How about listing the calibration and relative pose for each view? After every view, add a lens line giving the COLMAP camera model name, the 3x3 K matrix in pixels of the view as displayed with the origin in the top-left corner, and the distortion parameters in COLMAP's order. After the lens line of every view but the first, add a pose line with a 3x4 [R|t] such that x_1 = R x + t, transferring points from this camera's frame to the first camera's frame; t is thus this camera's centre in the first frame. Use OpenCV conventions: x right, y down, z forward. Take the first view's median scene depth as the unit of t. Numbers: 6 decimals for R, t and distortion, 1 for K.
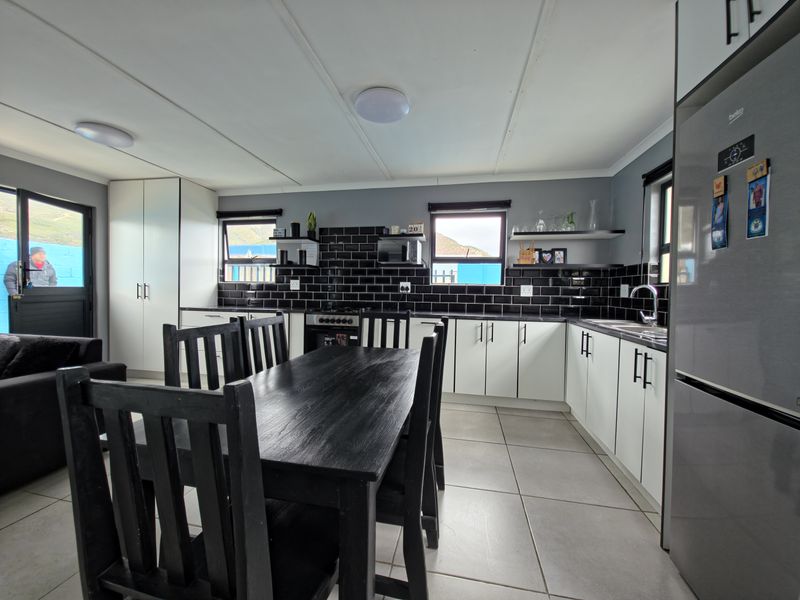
lens RADIAL K [[316.5, 0, 400.0], [0, 316.5, 300.0], [0, 0, 1]] dist [0.014290, 0.000033]
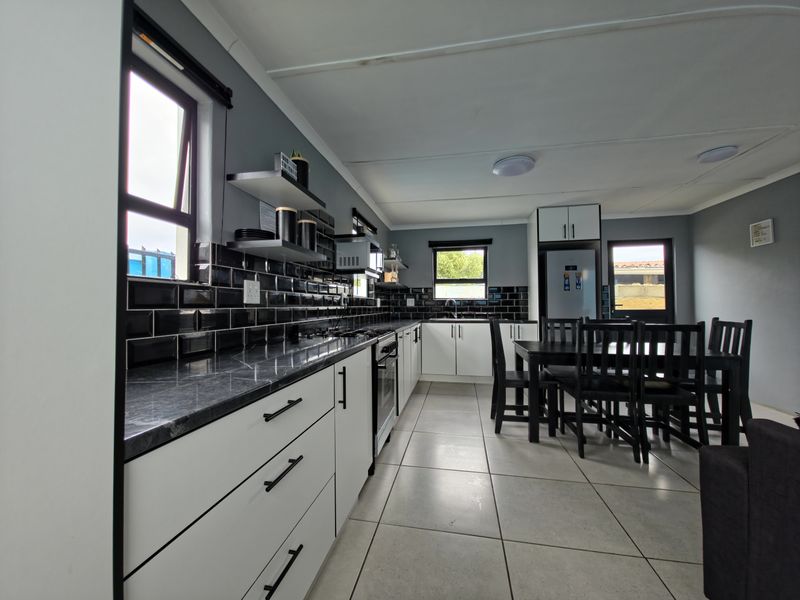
lens RADIAL K [[320.7, 0, 397.1], [0, 320.7, 298.8], [0, 0, 1]] dist [0.012762, -0.007519]
pose [[-0.011486, 0.006884, 0.999910, -0.837074], [0.039081, 0.999215, -0.006430, -0.031305], [-0.999170, 0.039004, -0.011746, 0.894683]]
